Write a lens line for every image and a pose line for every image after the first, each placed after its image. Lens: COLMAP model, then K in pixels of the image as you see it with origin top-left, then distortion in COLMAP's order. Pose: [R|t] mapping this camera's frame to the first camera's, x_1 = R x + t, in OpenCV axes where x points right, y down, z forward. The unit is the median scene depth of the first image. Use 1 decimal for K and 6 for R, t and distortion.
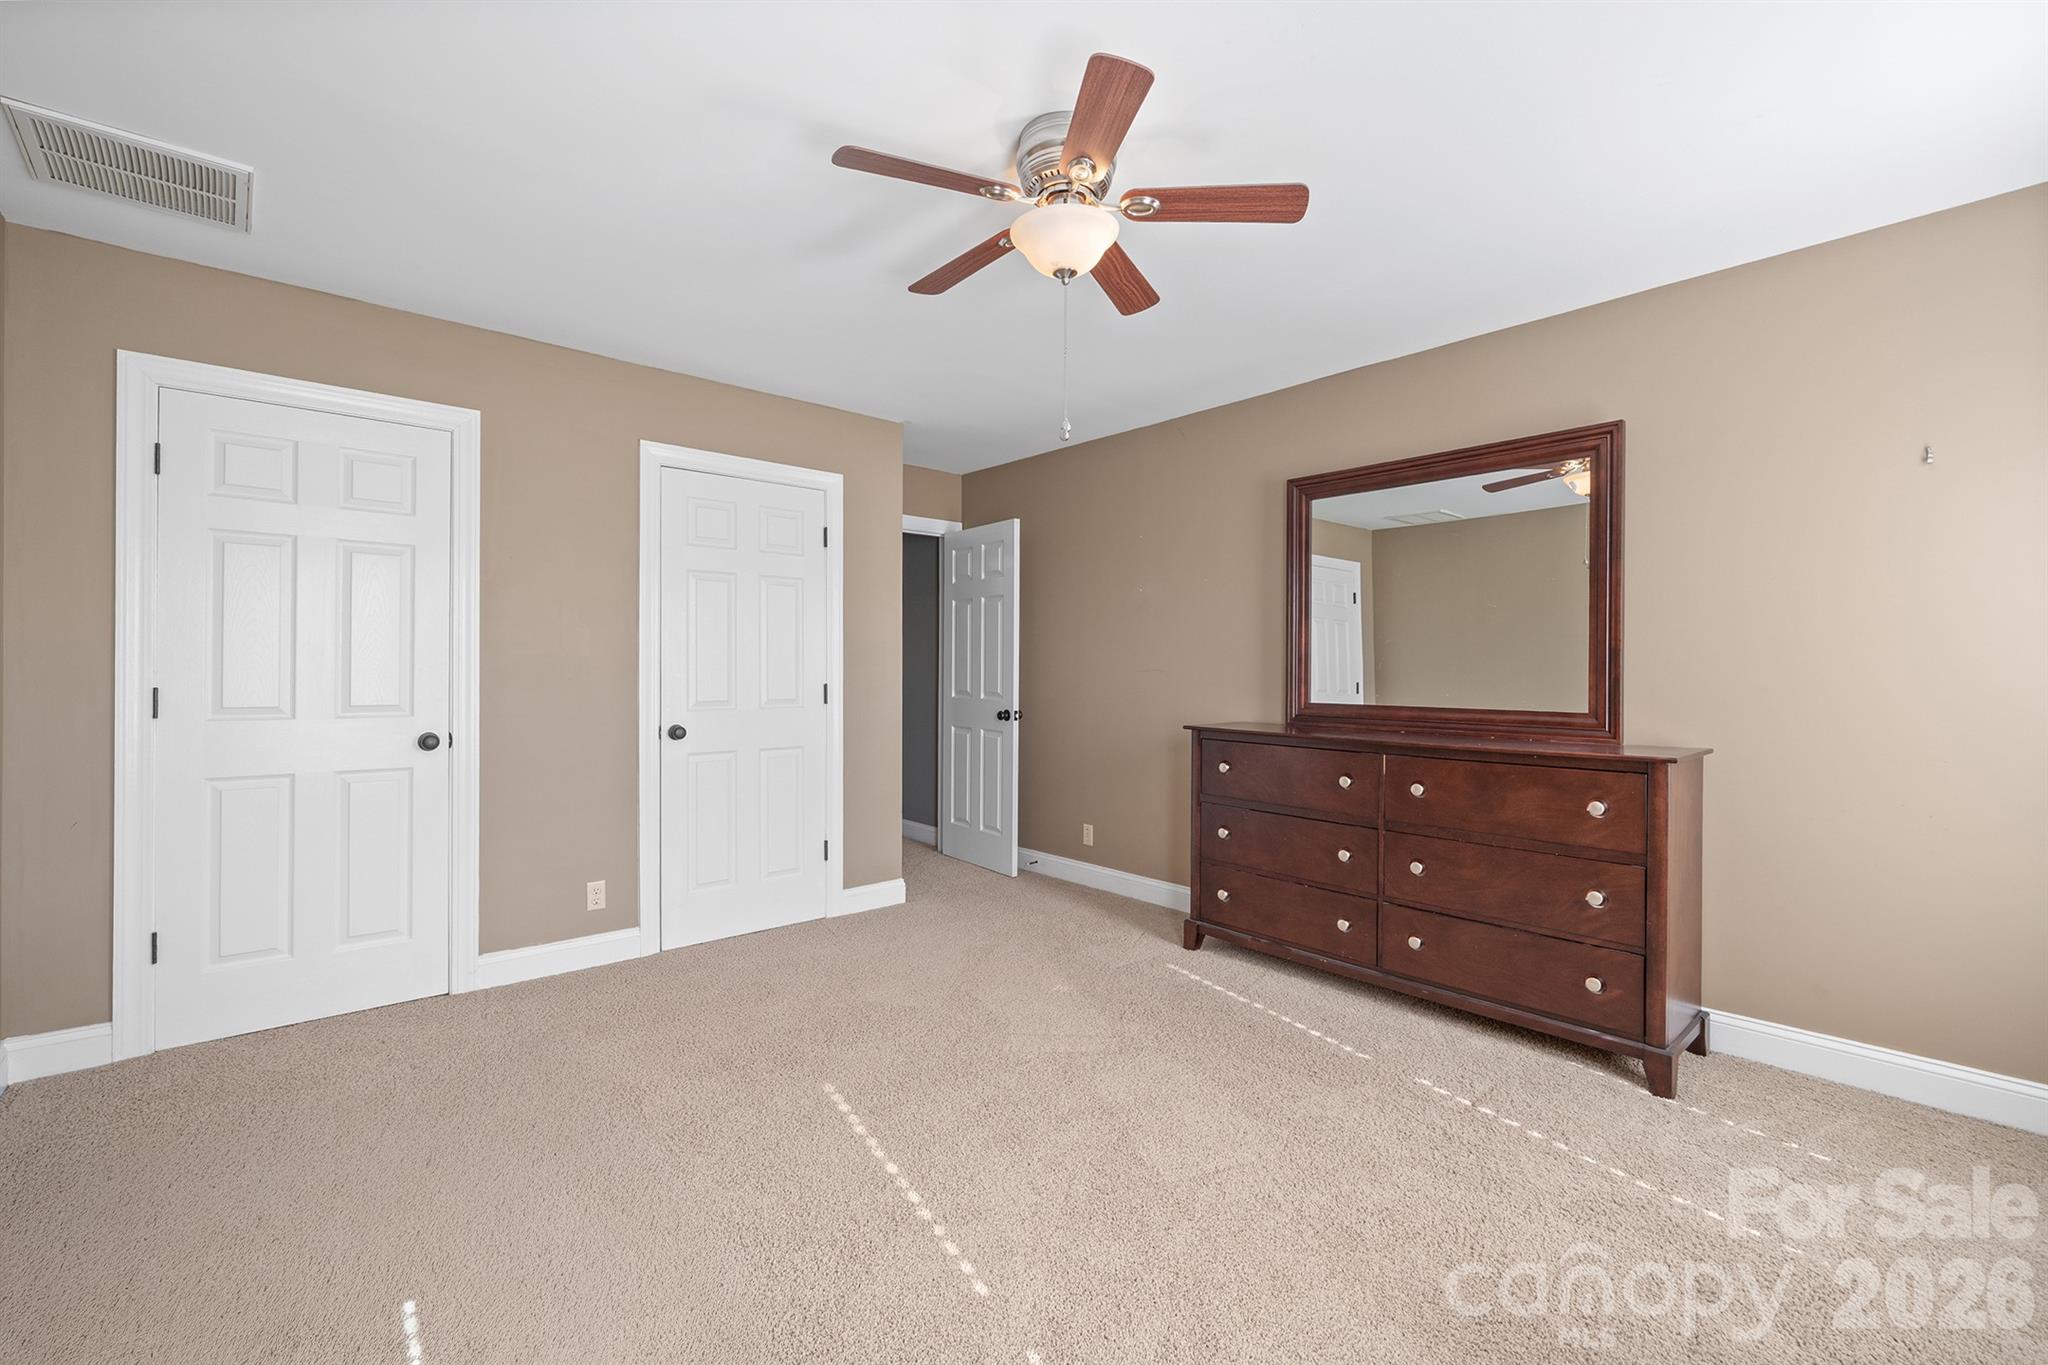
lens RADIAL K [[860.3, 0, 1011.8], [0, 860.3, 679.1], [0, 0, 1]] dist [-0.003526, -0.001183]
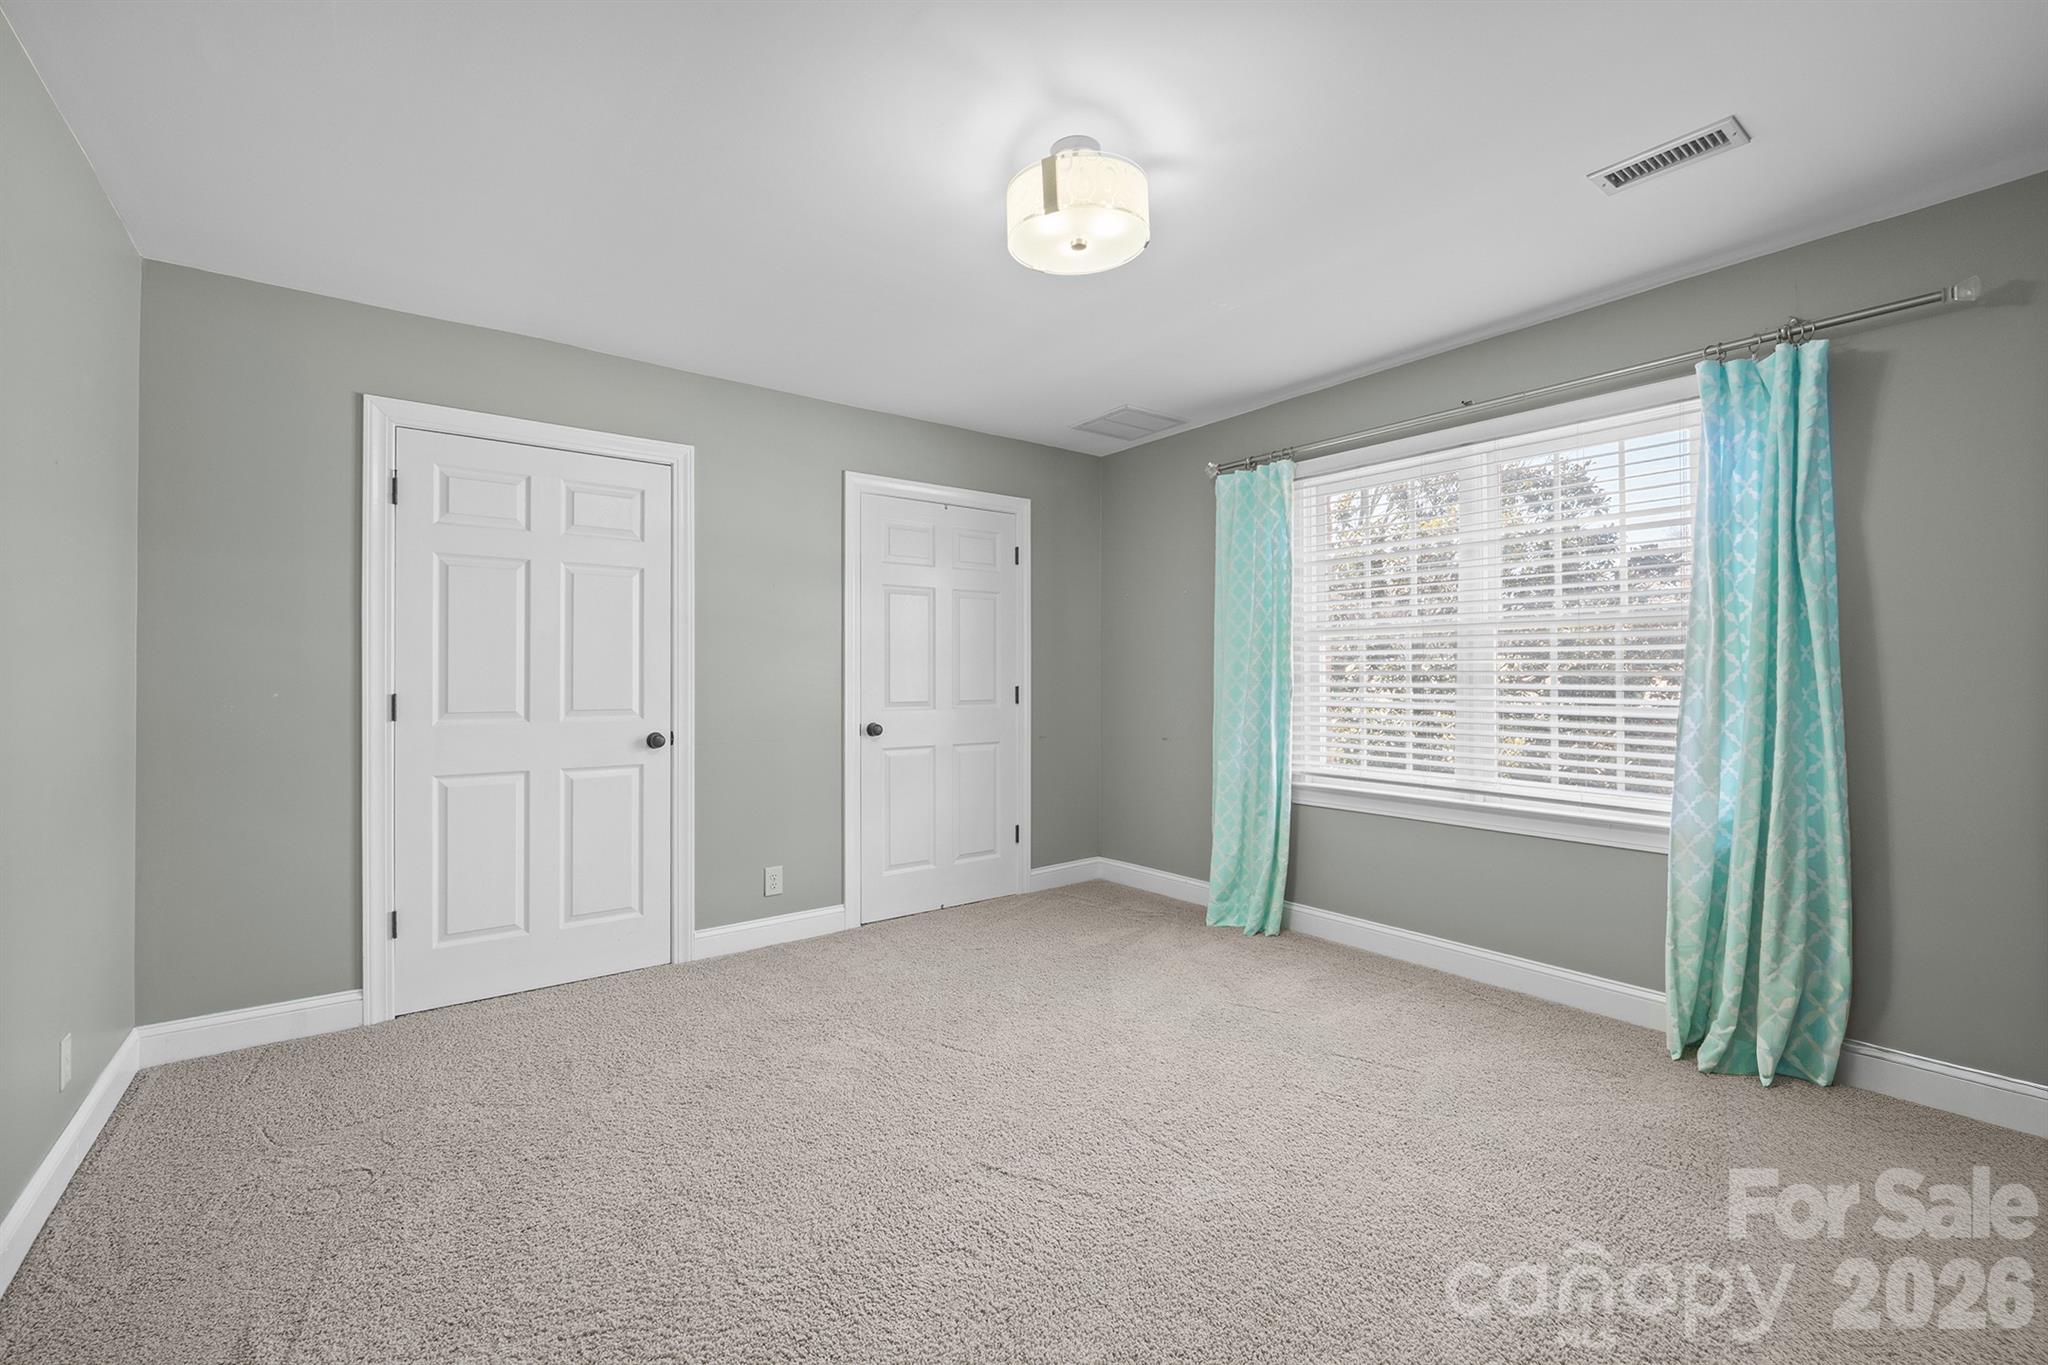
lens RADIAL K [[860.3, 0, 1039.1], [0, 860.3, 686.6], [0, 0, 1]] dist [-0.003526, -0.001183]
pose [[0.999376, -0.007927, -0.034415, -0.132079], [0.008106, 0.999954, 0.005083, 0.000215], [0.034373, -0.005358, 0.999395, -0.111825]]
